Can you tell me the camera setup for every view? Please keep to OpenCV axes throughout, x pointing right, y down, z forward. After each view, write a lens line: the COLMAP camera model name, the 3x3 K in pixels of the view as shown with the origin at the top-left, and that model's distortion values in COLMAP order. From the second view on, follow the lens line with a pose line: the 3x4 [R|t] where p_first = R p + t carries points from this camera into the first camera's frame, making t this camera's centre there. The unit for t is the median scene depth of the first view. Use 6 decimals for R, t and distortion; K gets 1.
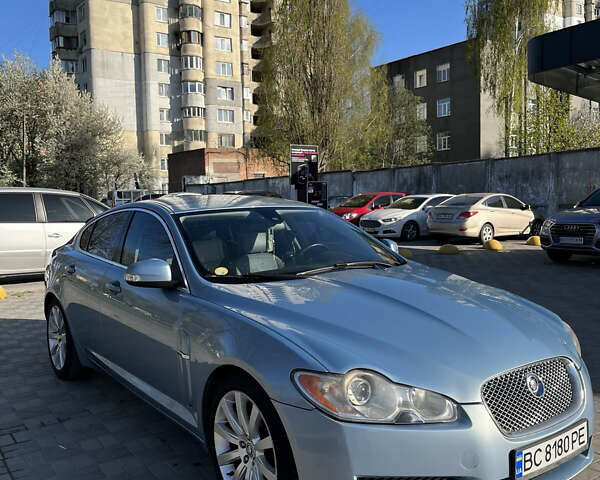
lens RADIAL K [[602.8, 0, 299.6], [0, 602.8, 241.9], [0, 0, 1]] dist [0.008719, 0.000000]
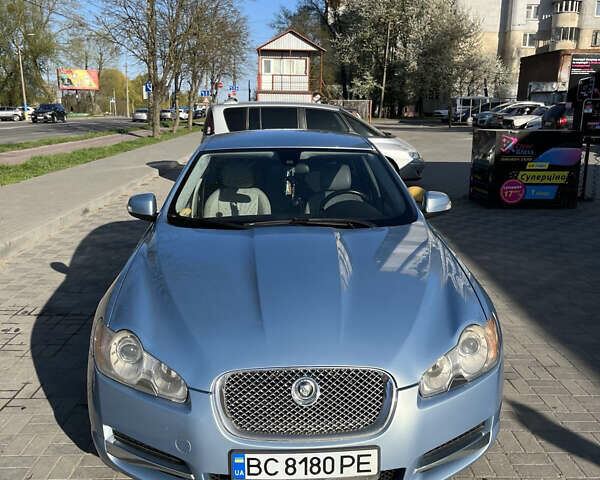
lens RADIAL K [[602.8, 0, 302.0], [0, 602.8, 245.3], [0, 0, 1]] dist [0.008719, 0.000000]
pose [[0.829544, 0.145381, -0.539185, 0.047362], [-0.057361, 0.982594, 0.176687, -0.007128], [0.555487, -0.115642, 0.823445, 0.017403]]
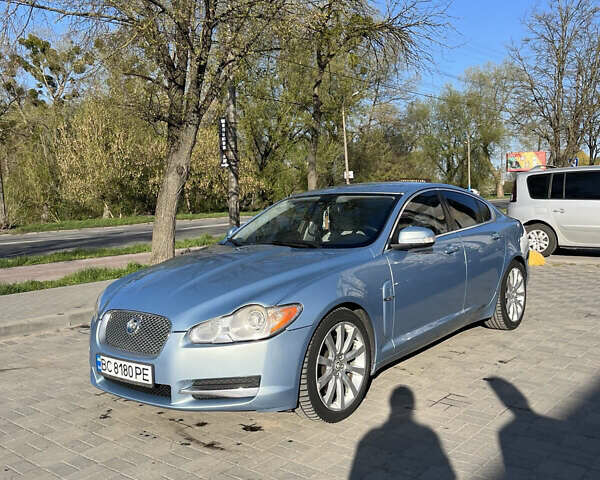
lens RADIAL K [[602.8, 0, 308.5], [0, 602.8, 246.3], [0, 0, 1]] dist [0.008719, 0.000000]
pose [[0.275804, 0.092154, -0.956786, 0.105726], [-0.041008, 0.995615, 0.084073, -0.004813], [0.960339, 0.016048, 0.278374, 0.057227]]
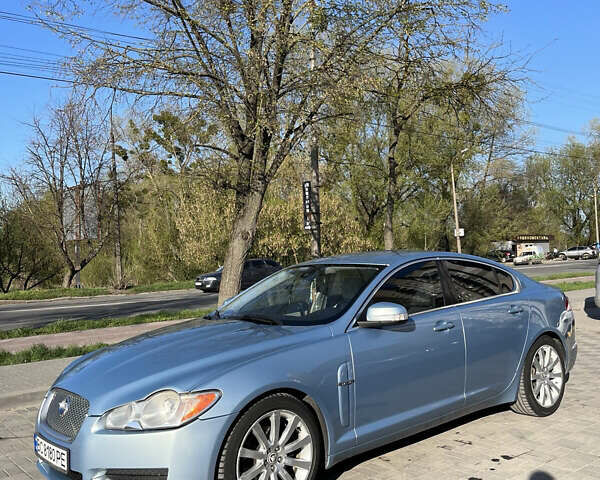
lens RADIAL K [[602.8, 0, 305.3], [0, 602.8, 239.7], [0, 0, 1]] dist [0.008719, 0.000000]
pose [[0.084151, -0.014438, -0.996348, 0.105029], [-0.029558, 0.999419, -0.016979, -0.007959], [0.996015, 0.030879, 0.083675, 0.081738]]
